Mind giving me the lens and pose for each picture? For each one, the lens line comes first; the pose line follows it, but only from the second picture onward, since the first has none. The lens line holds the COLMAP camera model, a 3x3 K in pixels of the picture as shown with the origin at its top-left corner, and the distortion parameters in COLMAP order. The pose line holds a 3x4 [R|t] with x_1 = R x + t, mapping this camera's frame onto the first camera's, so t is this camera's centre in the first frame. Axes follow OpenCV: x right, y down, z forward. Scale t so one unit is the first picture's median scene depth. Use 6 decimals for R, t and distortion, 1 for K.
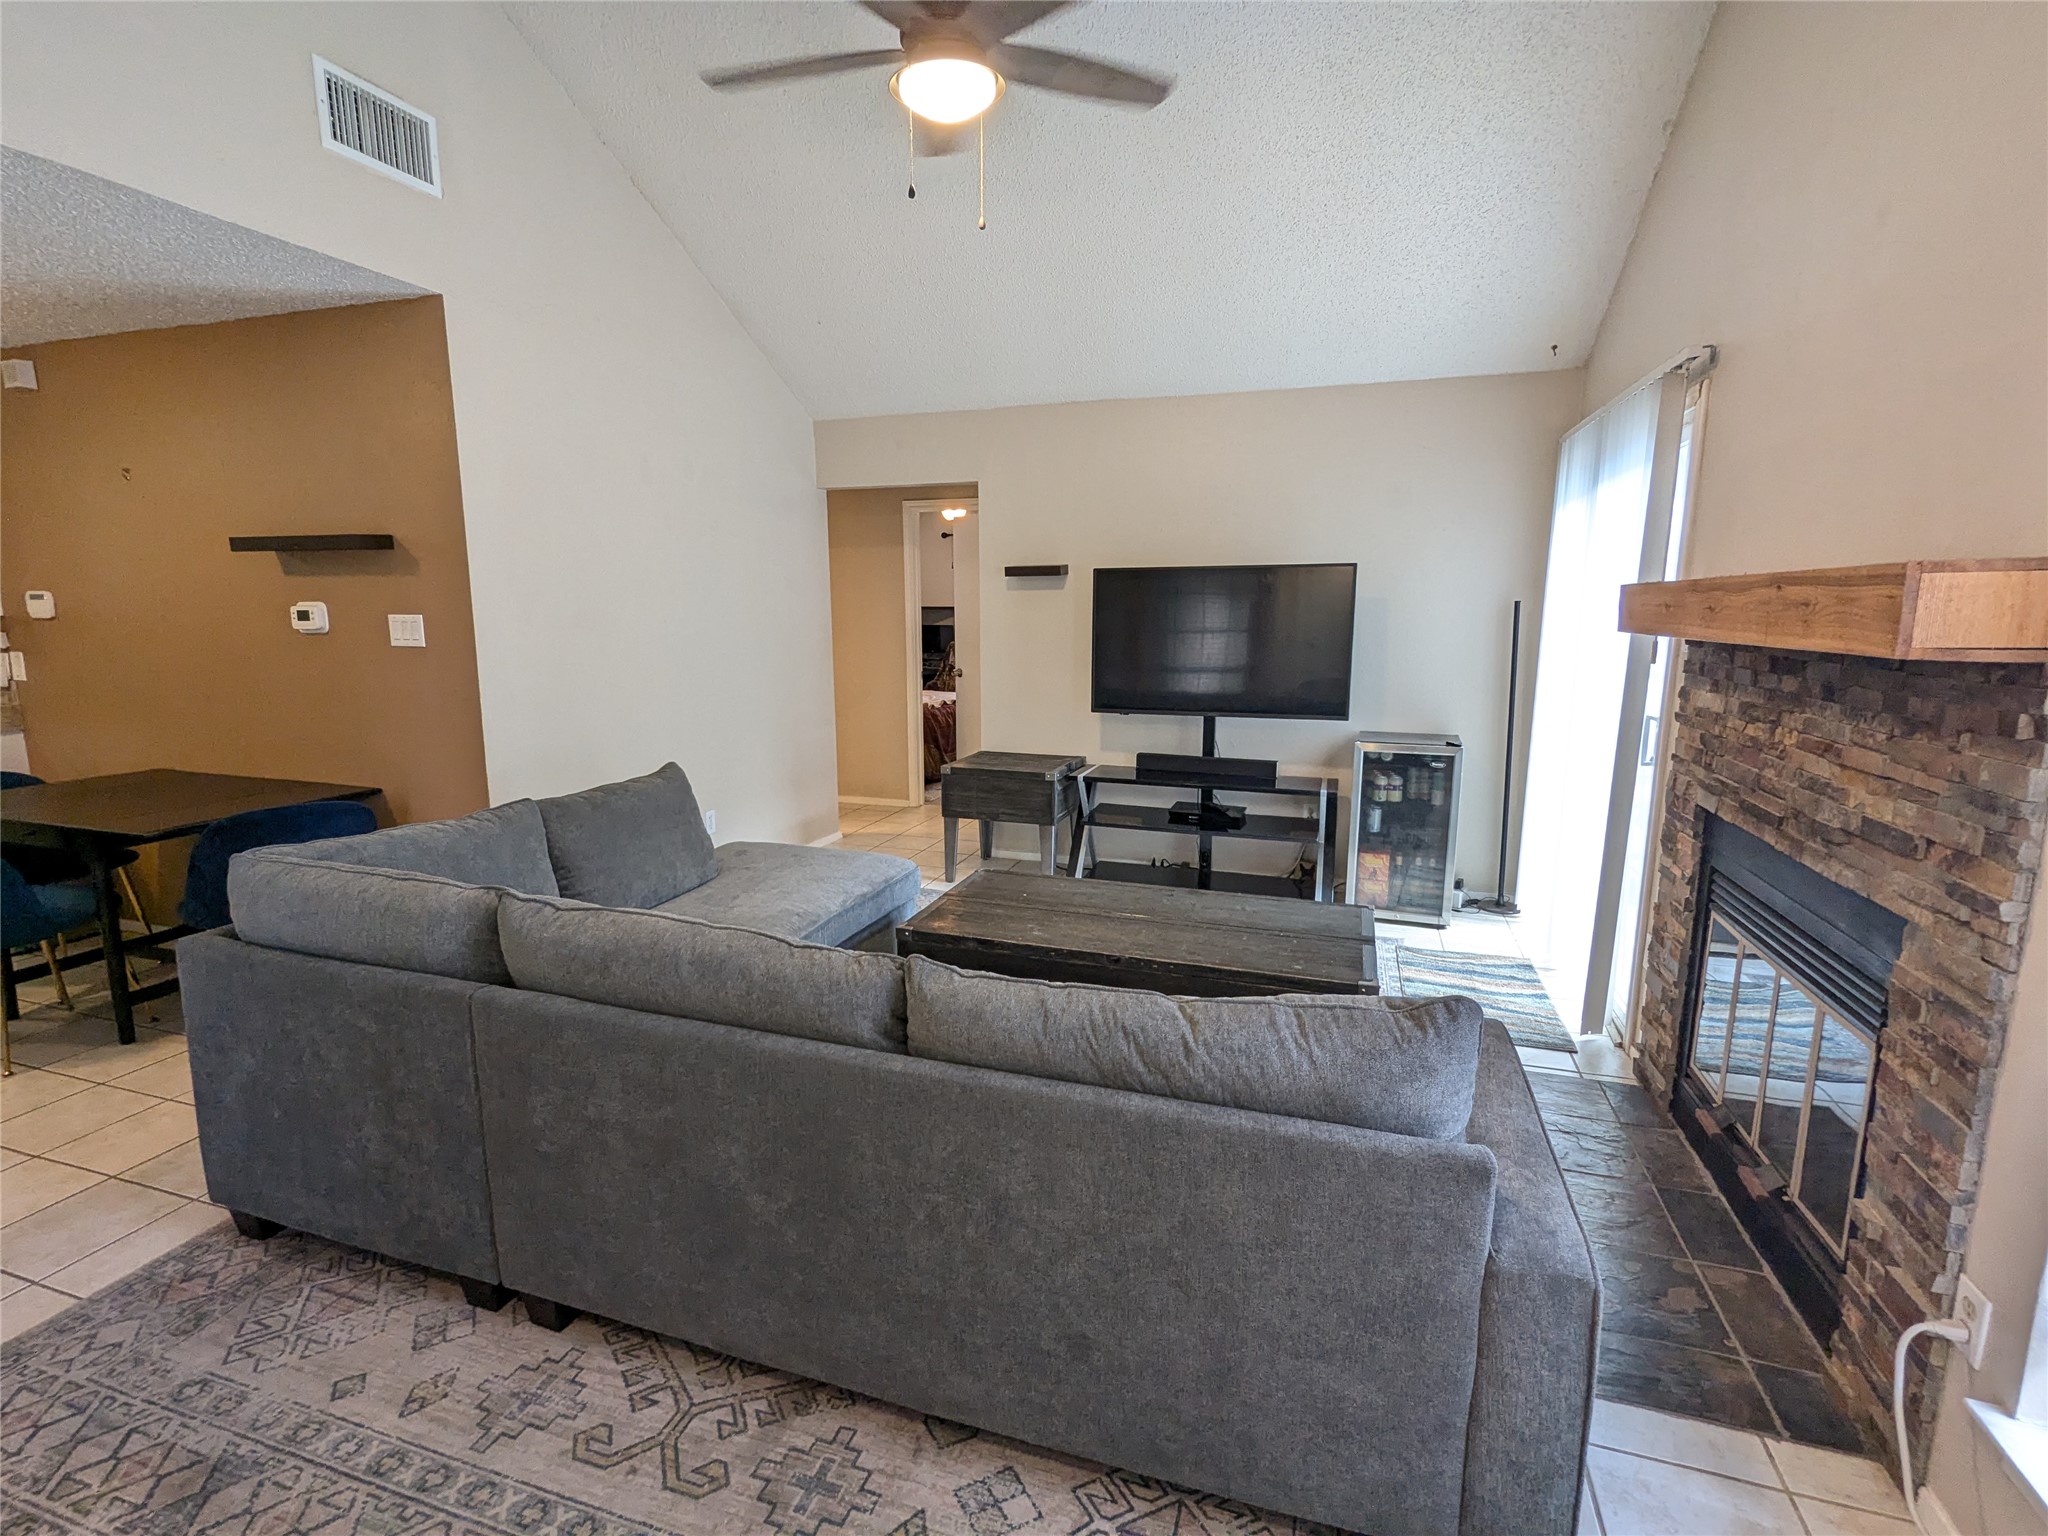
lens RADIAL K [[968.1, 0, 1021.7], [0, 968.1, 779.4], [0, 0, 1]] dist [-0.000983, 0.001201]
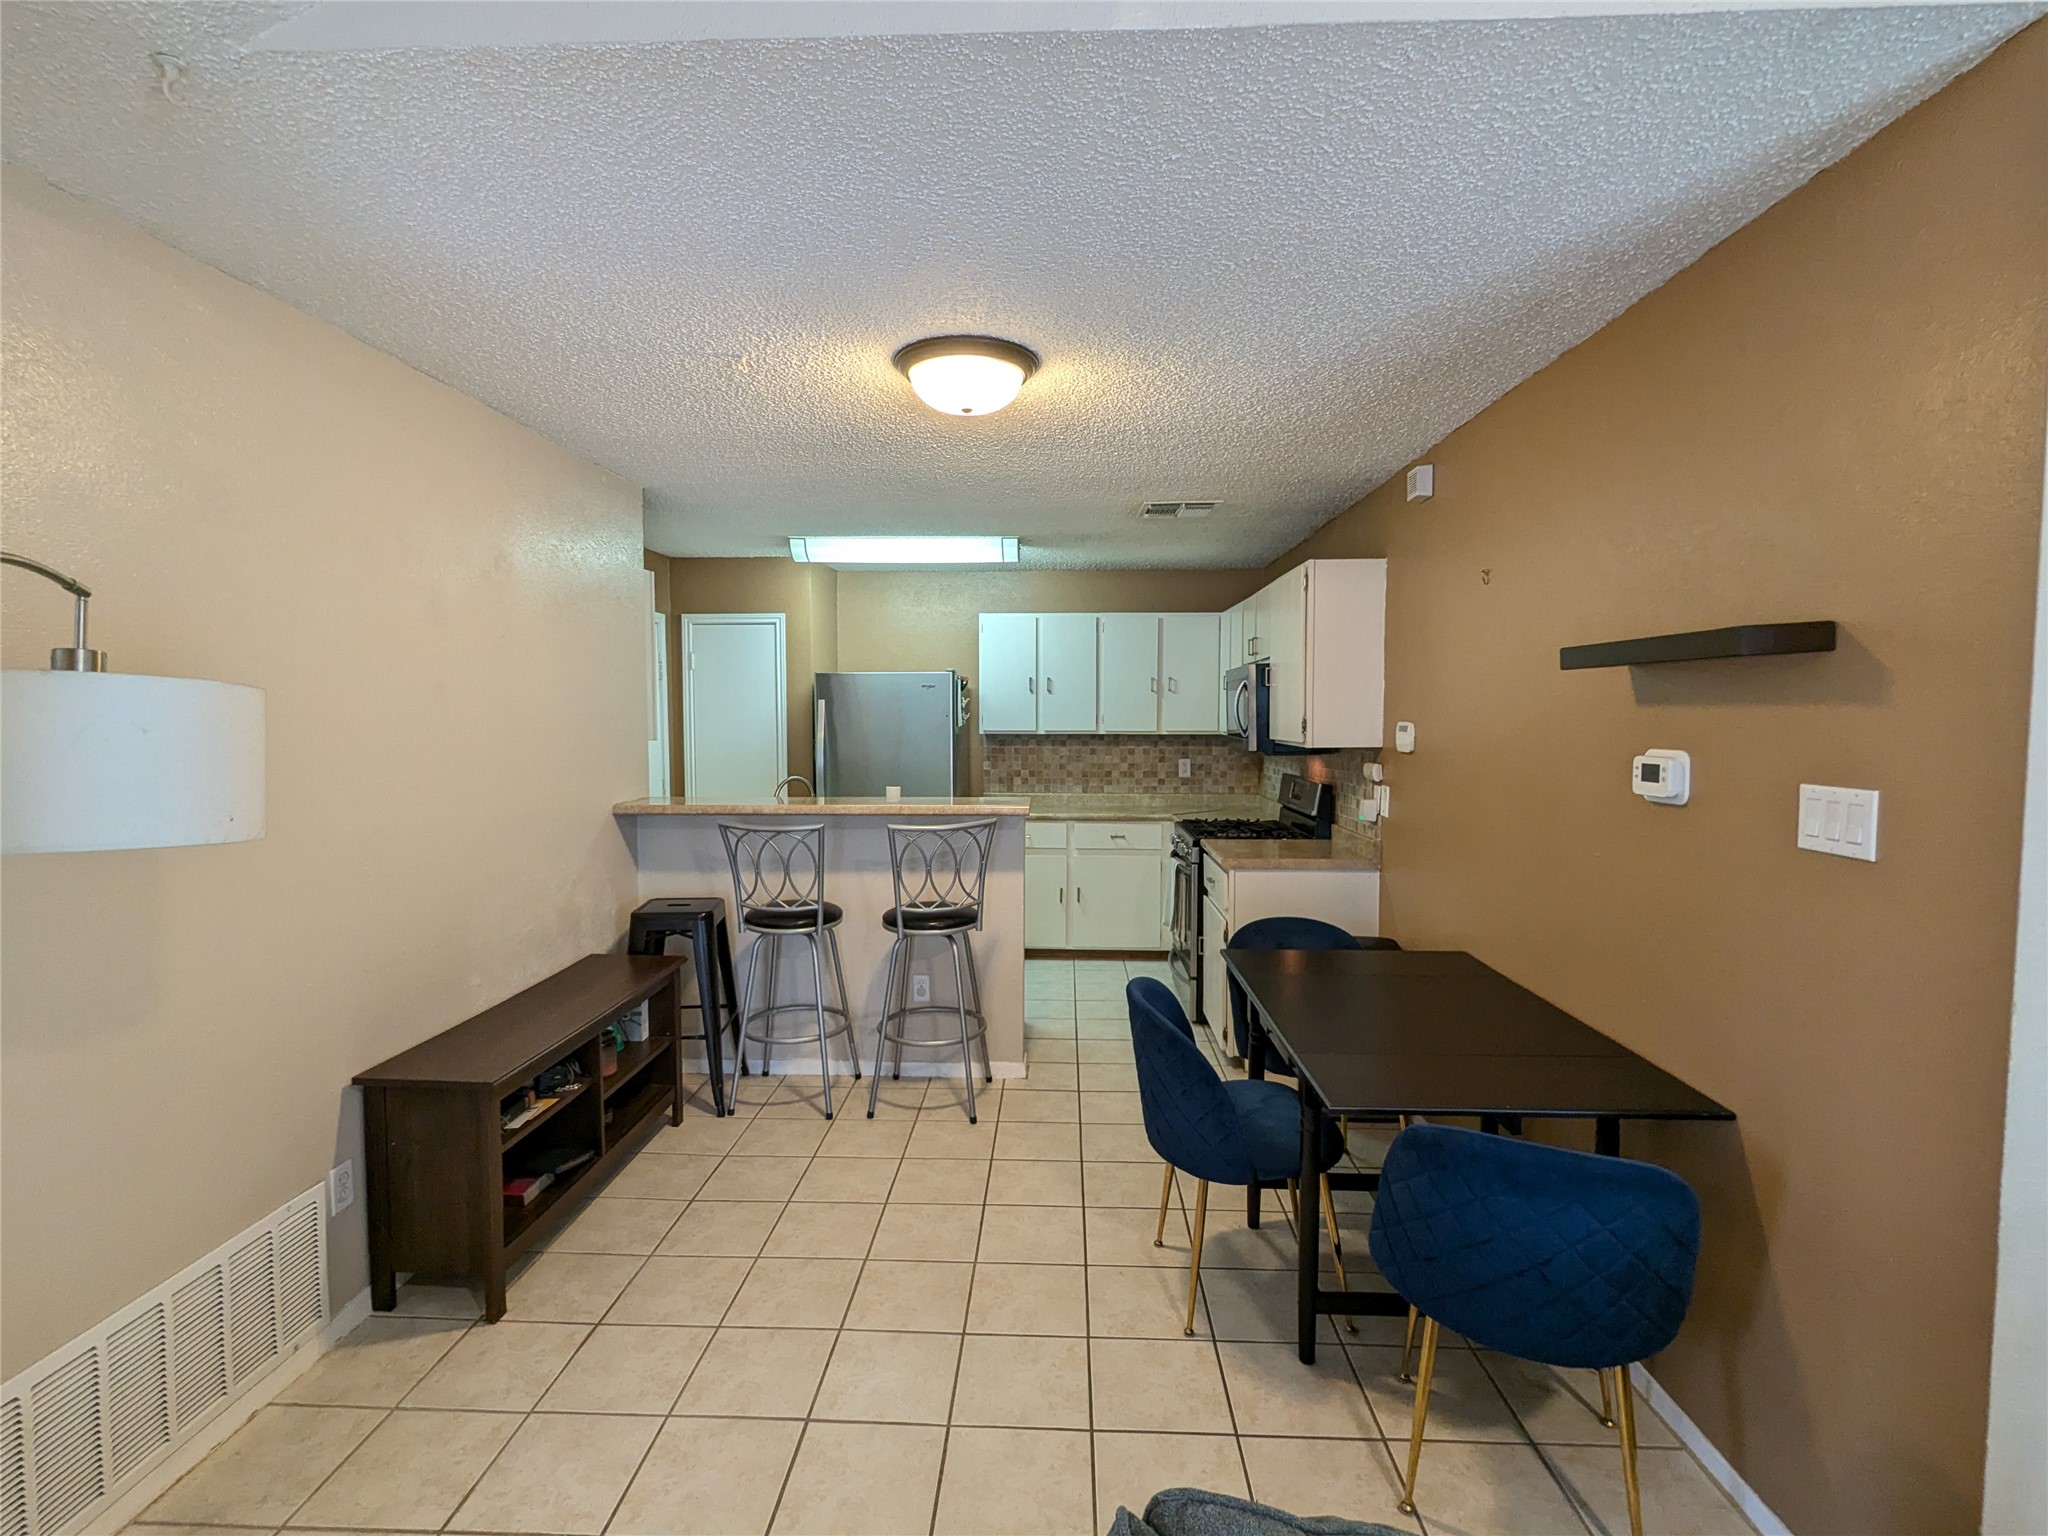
lens RADIAL K [[968.1, 0, 1011.3], [0, 968.1, 752.4], [0, 0, 1]] dist [-0.000983, 0.001201]
pose [[0.265324, 0.038598, -0.963386, -0.284326], [-0.172805, 0.984922, -0.008131, -0.110047], [0.948547, 0.168636, 0.267994, 0.477391]]
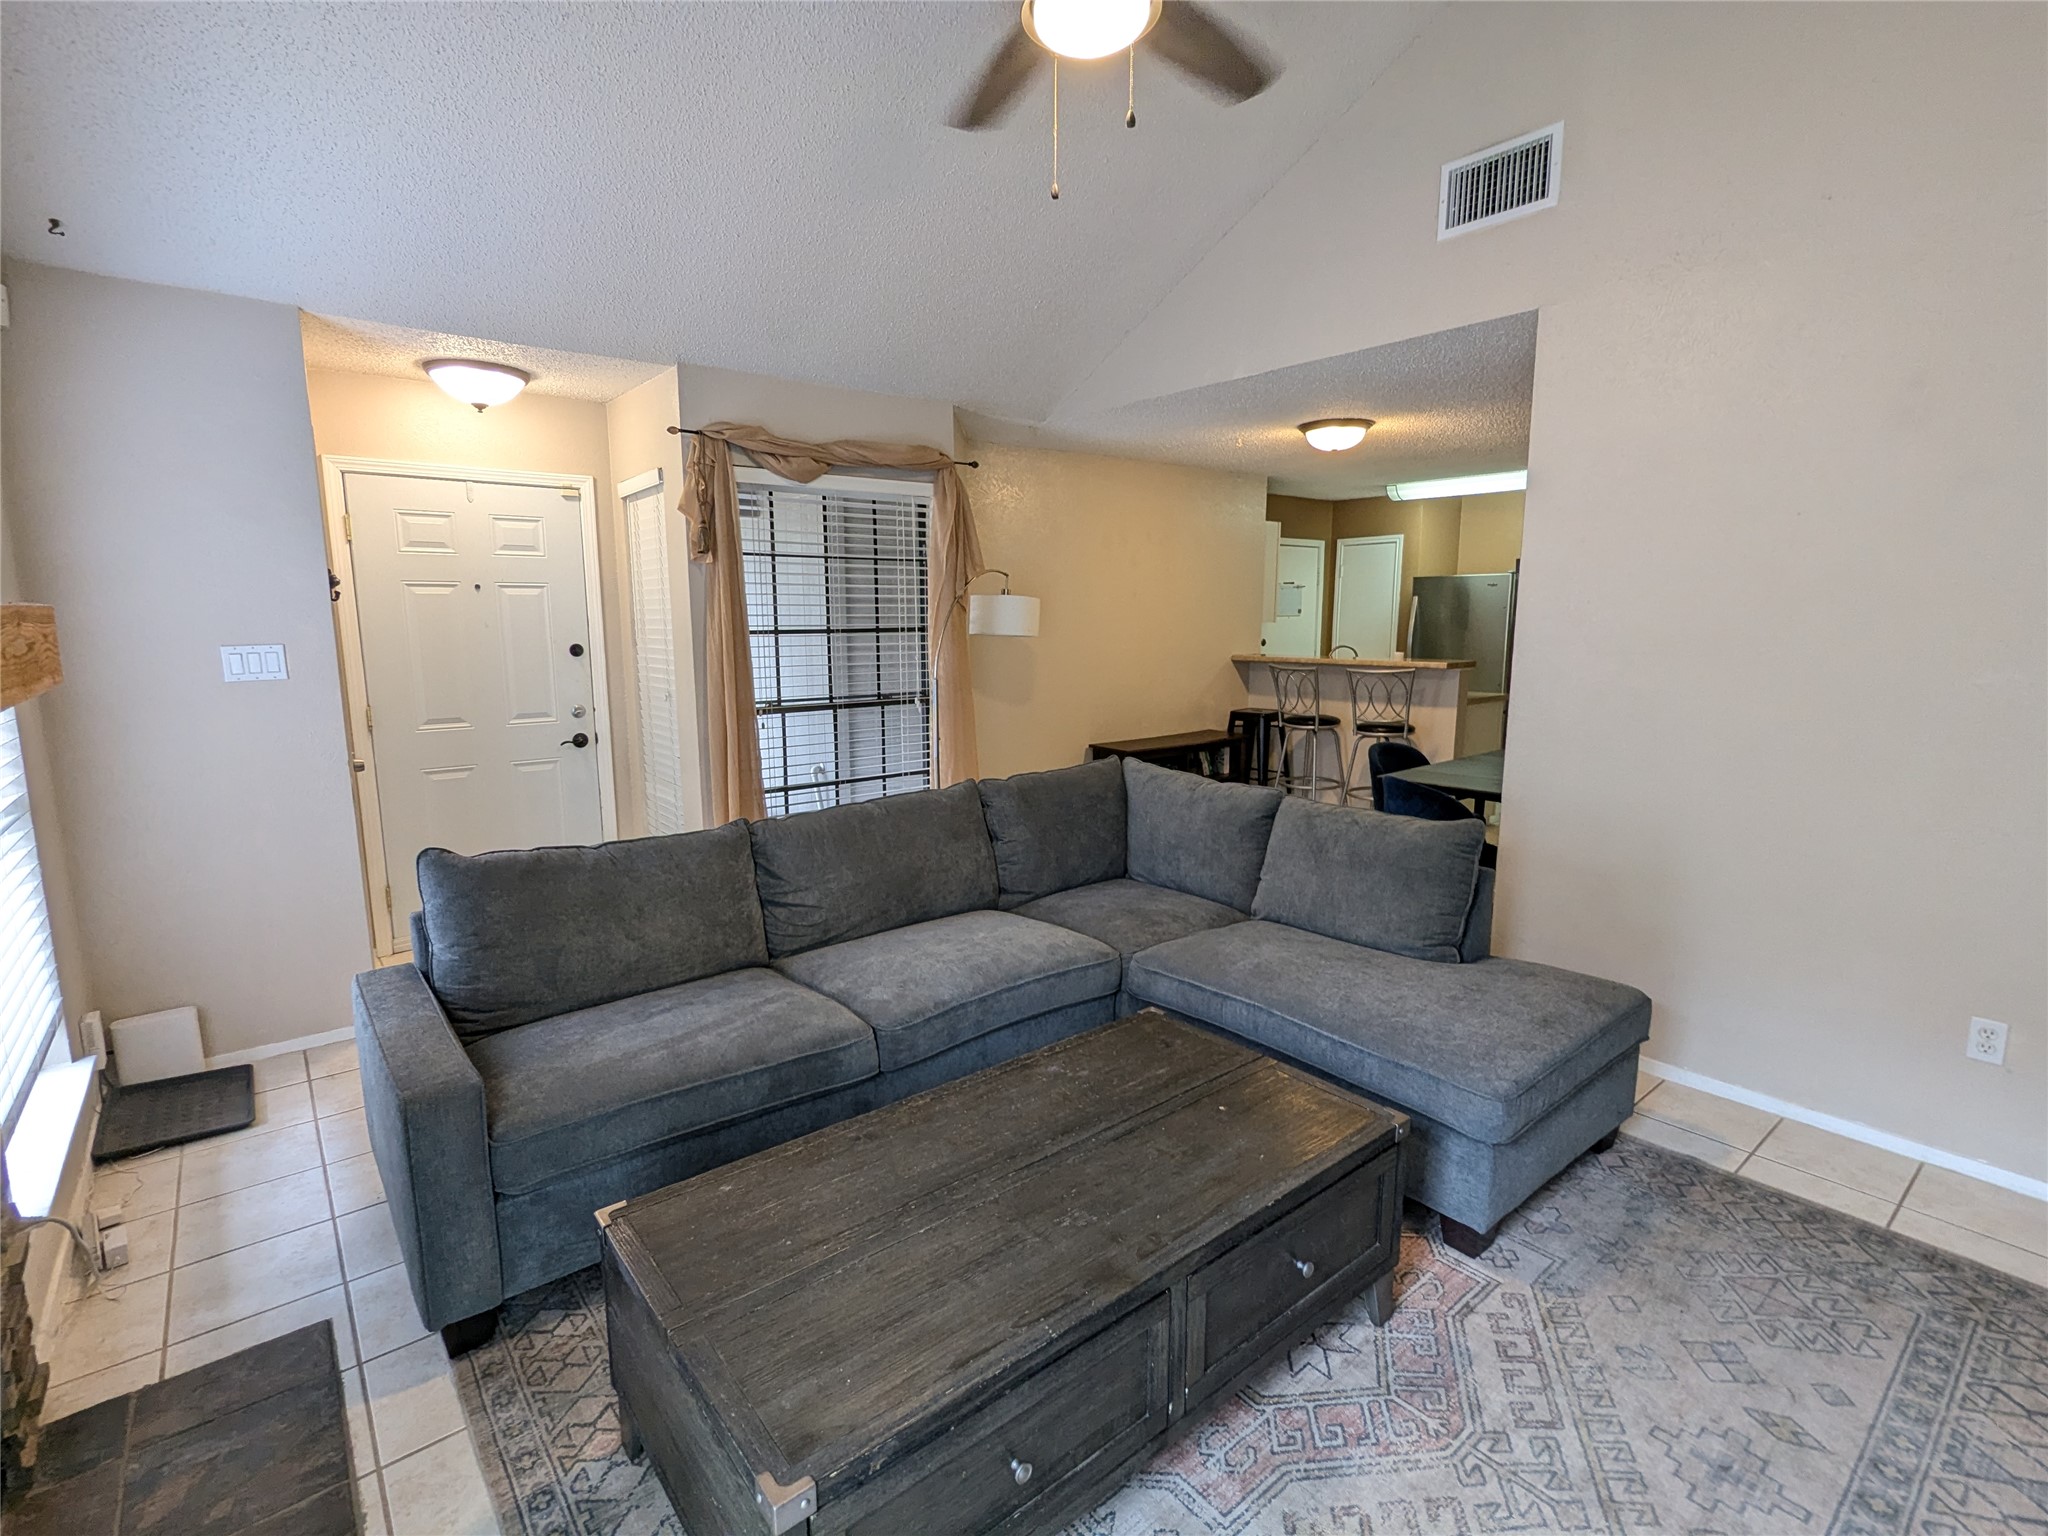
lens RADIAL K [[968.1, 0, 1023.2], [0, 968.1, 774.2], [0, 0, 1]] dist [-0.000983, 0.001201]
pose [[-0.535480, 0.139691, -0.832915, 0.497963], [-0.148056, 0.955426, 0.255423, -0.199057], [0.831469, 0.260092, -0.490929, 1.039547]]
